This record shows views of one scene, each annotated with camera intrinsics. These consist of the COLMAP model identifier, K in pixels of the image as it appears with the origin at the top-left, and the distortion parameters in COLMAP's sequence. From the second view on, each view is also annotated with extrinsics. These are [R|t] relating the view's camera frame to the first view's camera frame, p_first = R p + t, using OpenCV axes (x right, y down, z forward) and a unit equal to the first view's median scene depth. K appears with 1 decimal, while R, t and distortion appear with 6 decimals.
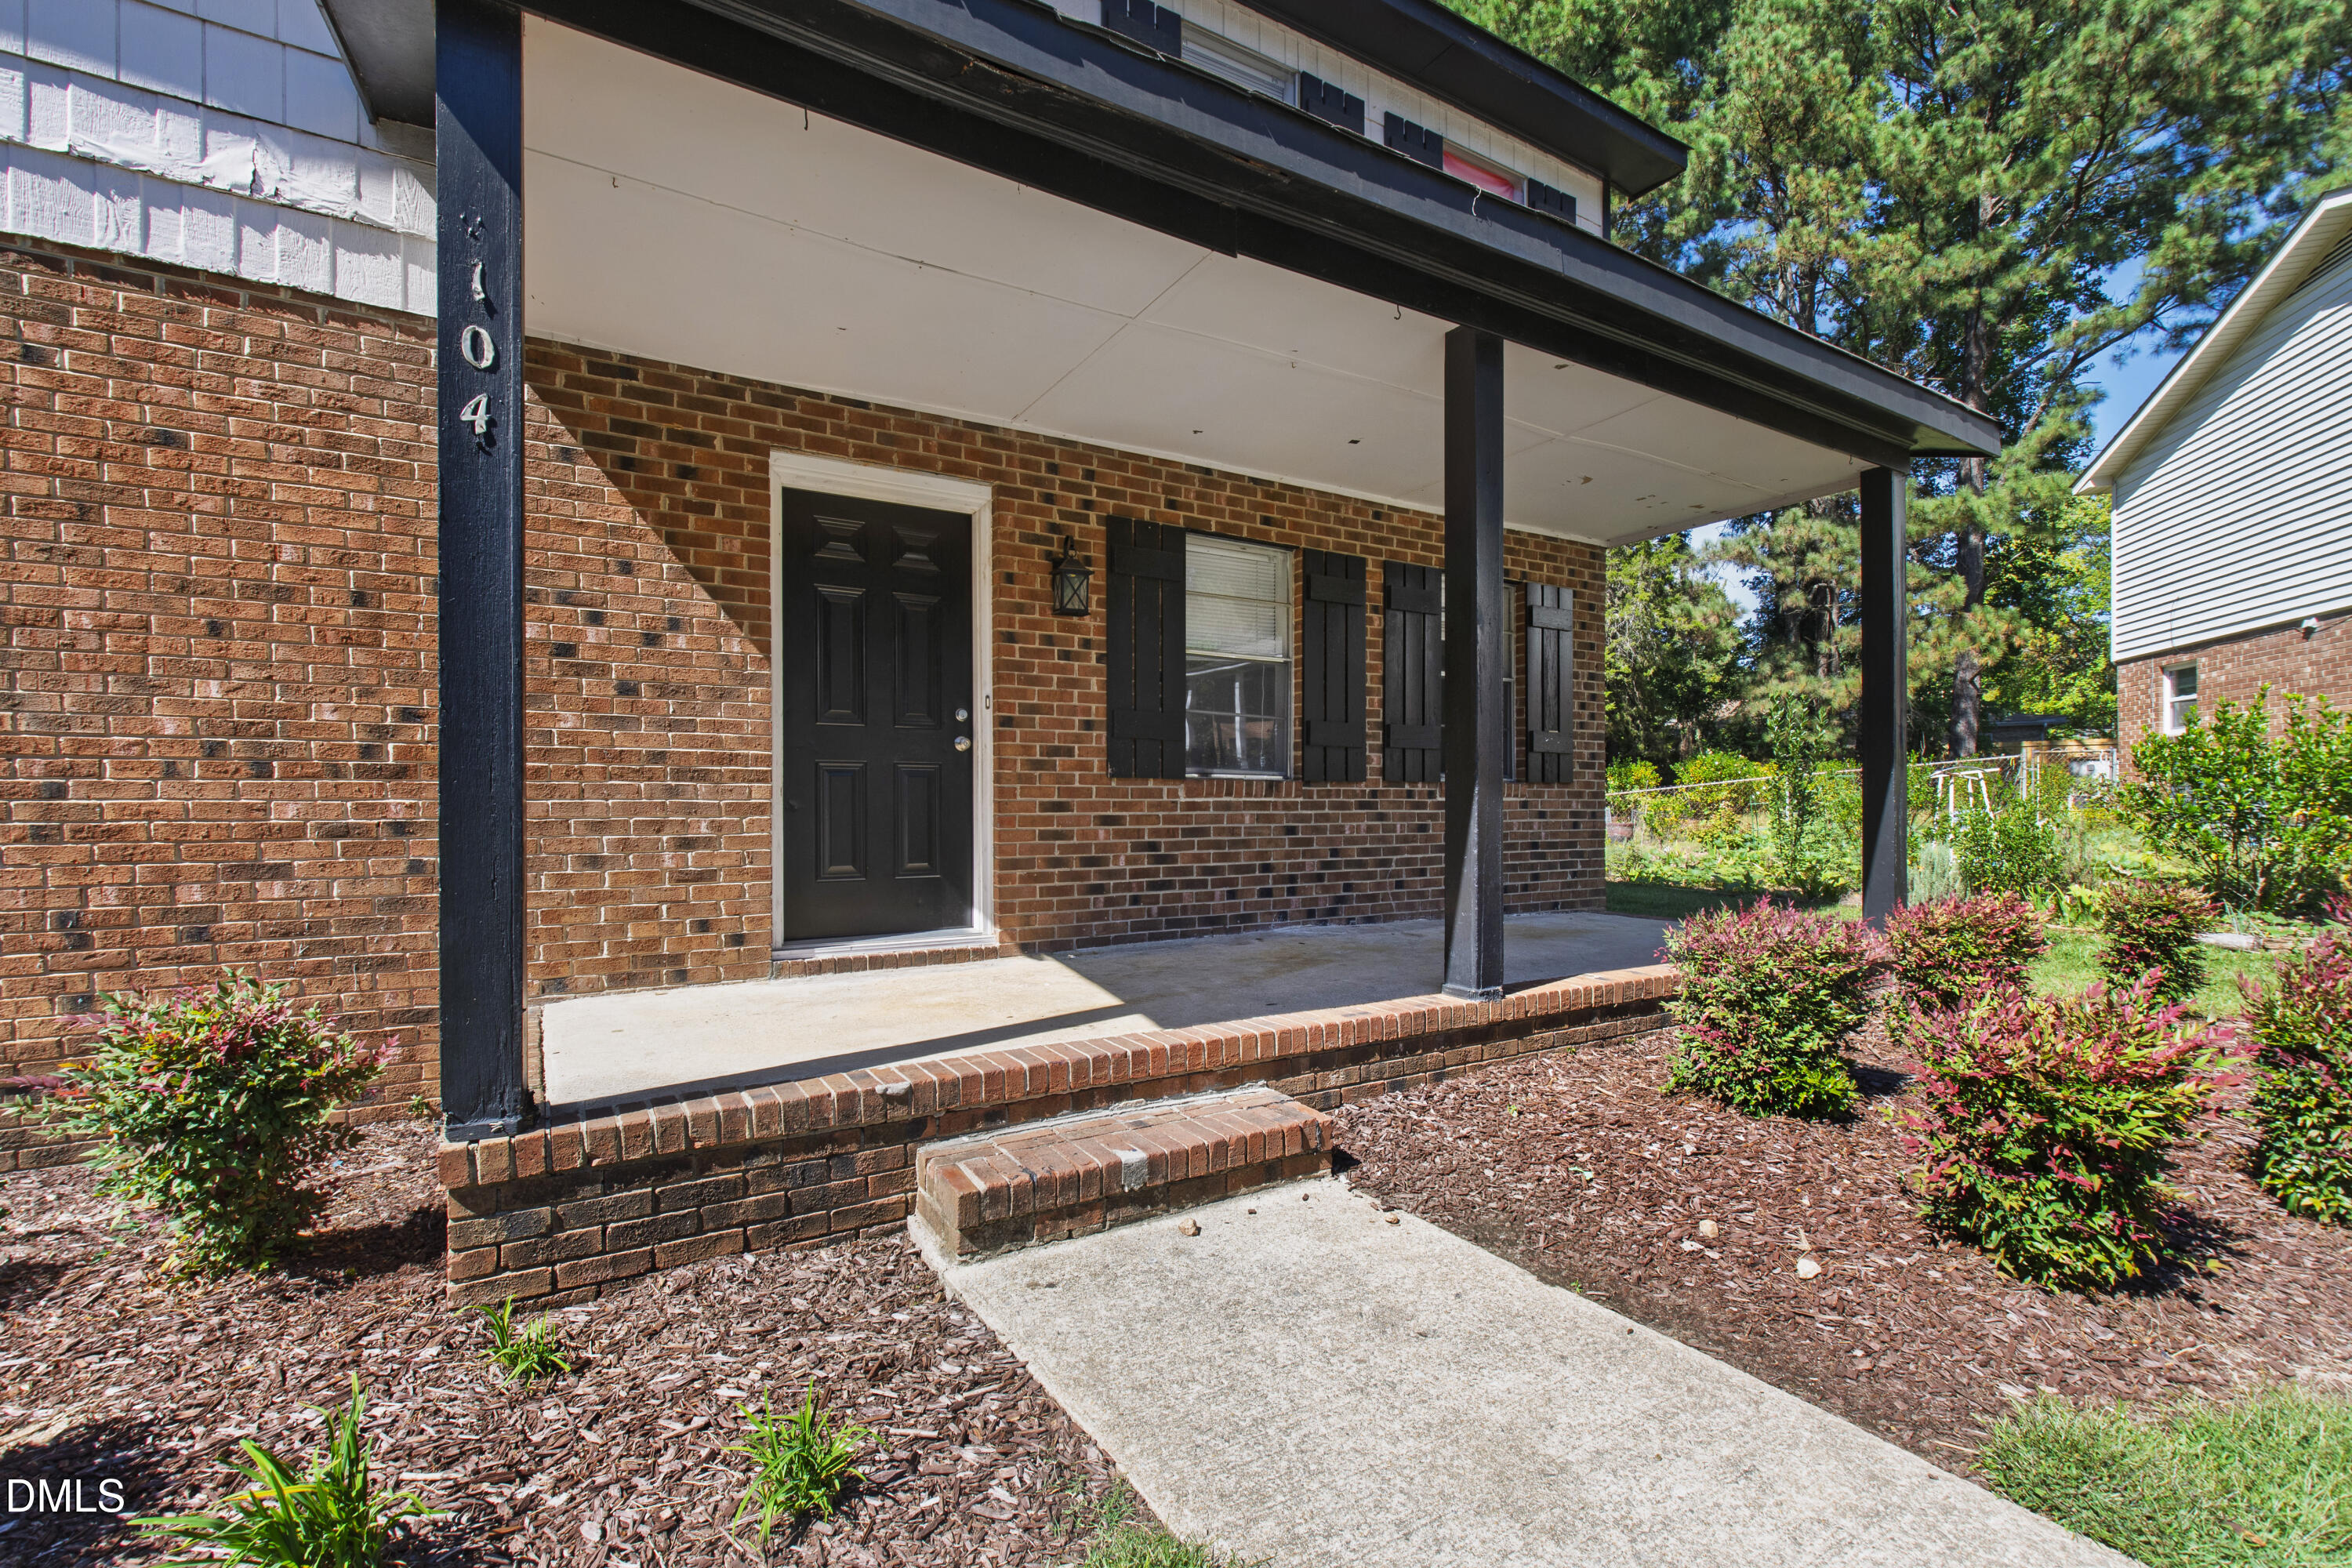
lens RADIAL K [[1029.2, 0, 1174.0], [0, 1029.2, 807.2], [0, 0, 1]] dist [0.000913, -0.001200]
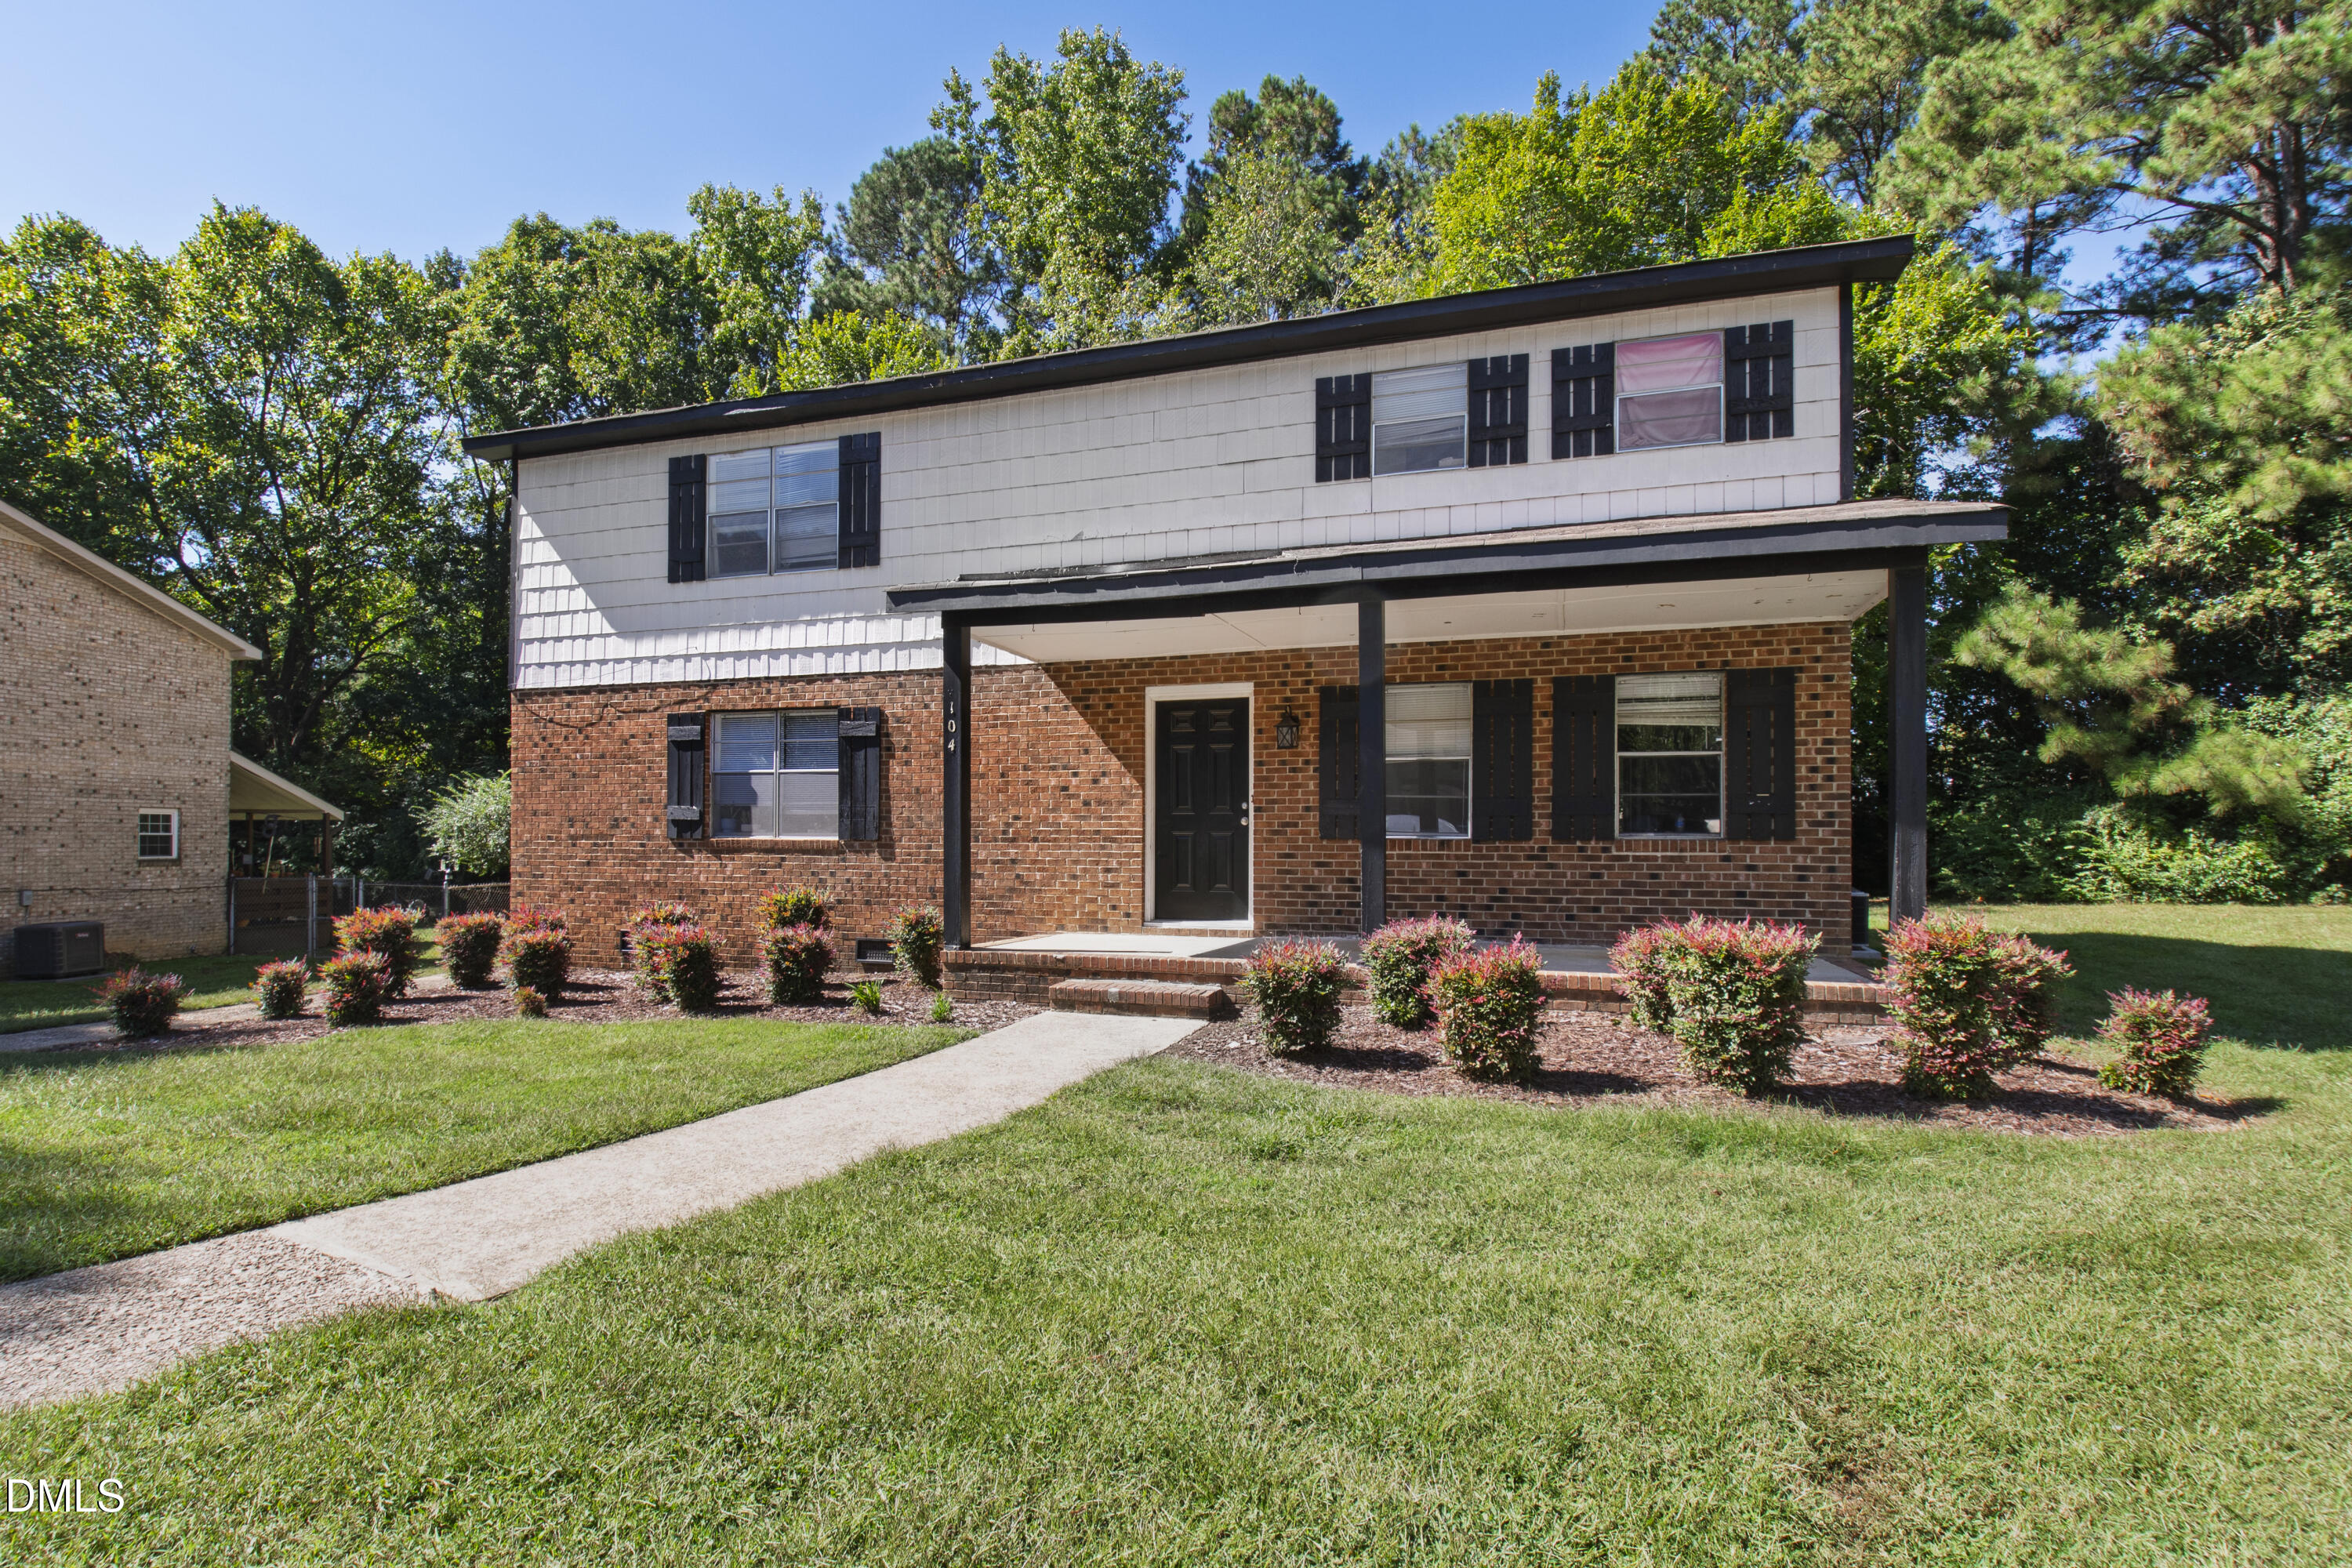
lens RADIAL K [[1029.2, 0, 1124.1], [0, 1029.2, 830.0], [0, 0, 1]] dist [0.000913, -0.001200]
pose [[0.669486, -0.003117, -0.742818, 0.360107], [-0.006723, 0.999925, -0.010255, -0.008837], [0.742794, 0.011859, 0.669415, -0.141943]]
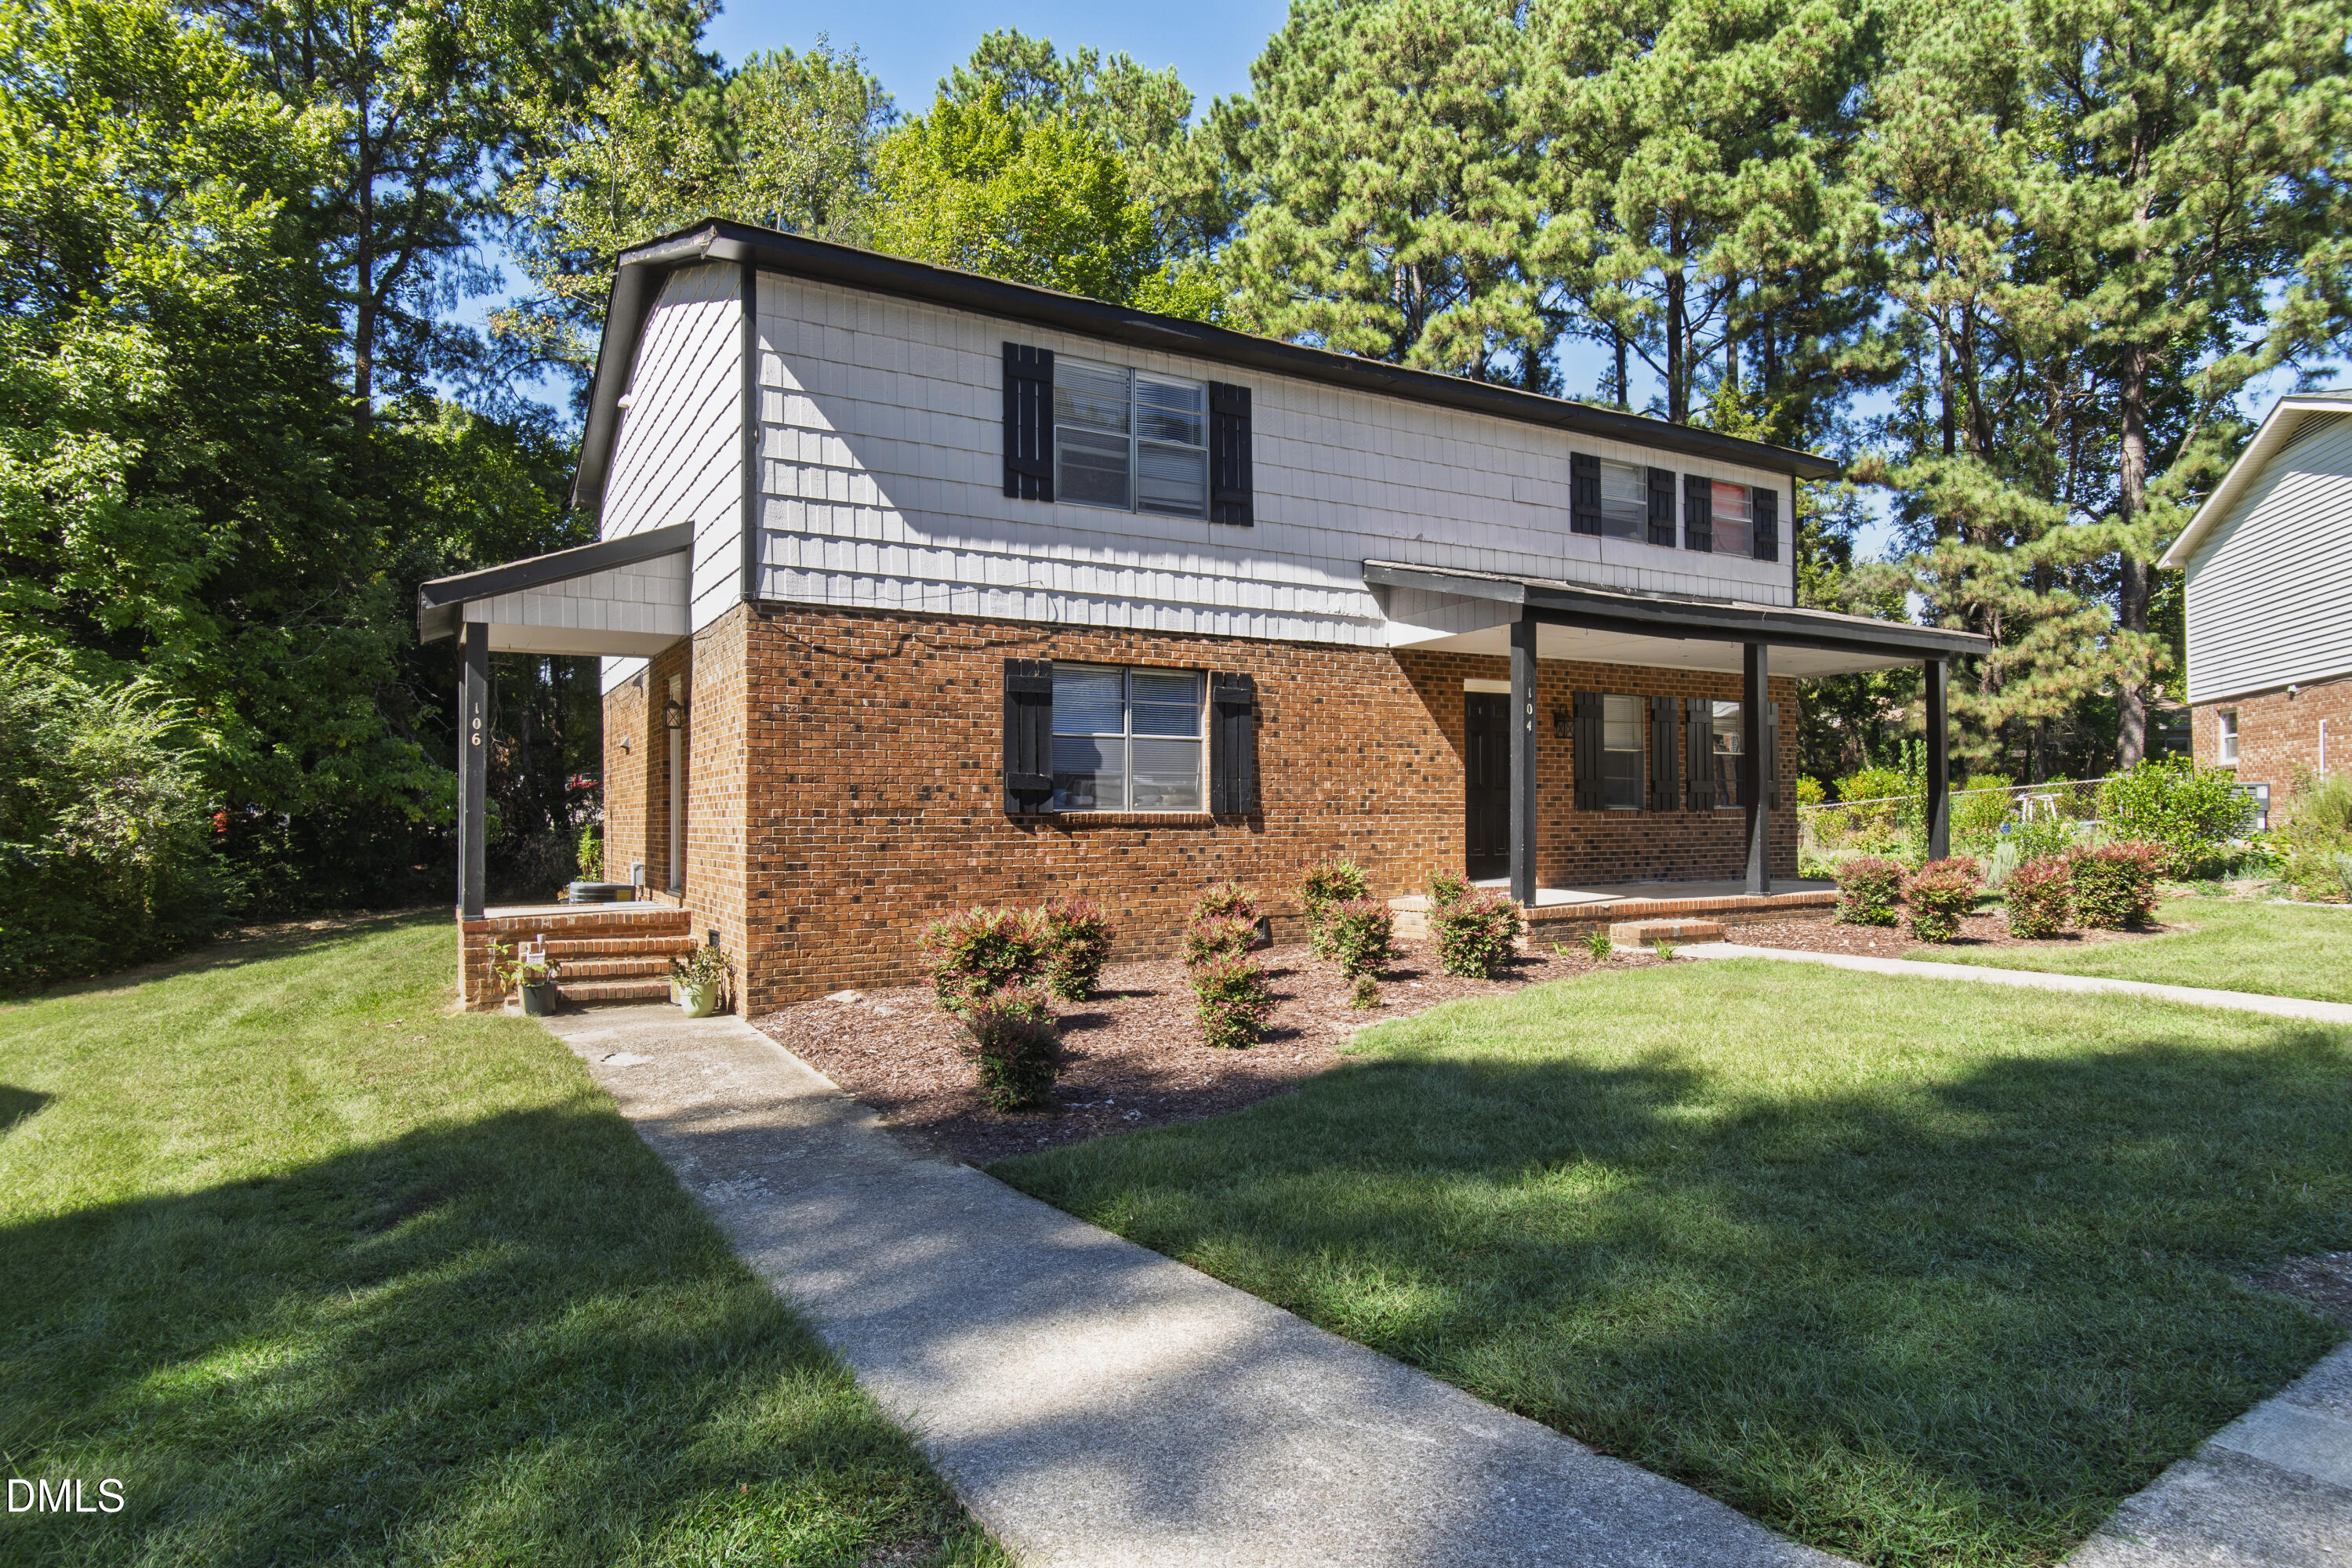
lens RADIAL K [[1299.8, 0, 1172.3], [0, 1299.8, 795.6], [0, 0, 1]] dist [-0.003404, -0.000285]
pose [[0.999736, -0.003925, -0.022636, -0.313329], [0.003487, 0.999807, -0.019353, -0.003207], [0.022707, 0.019269, 0.999556, -0.652085]]
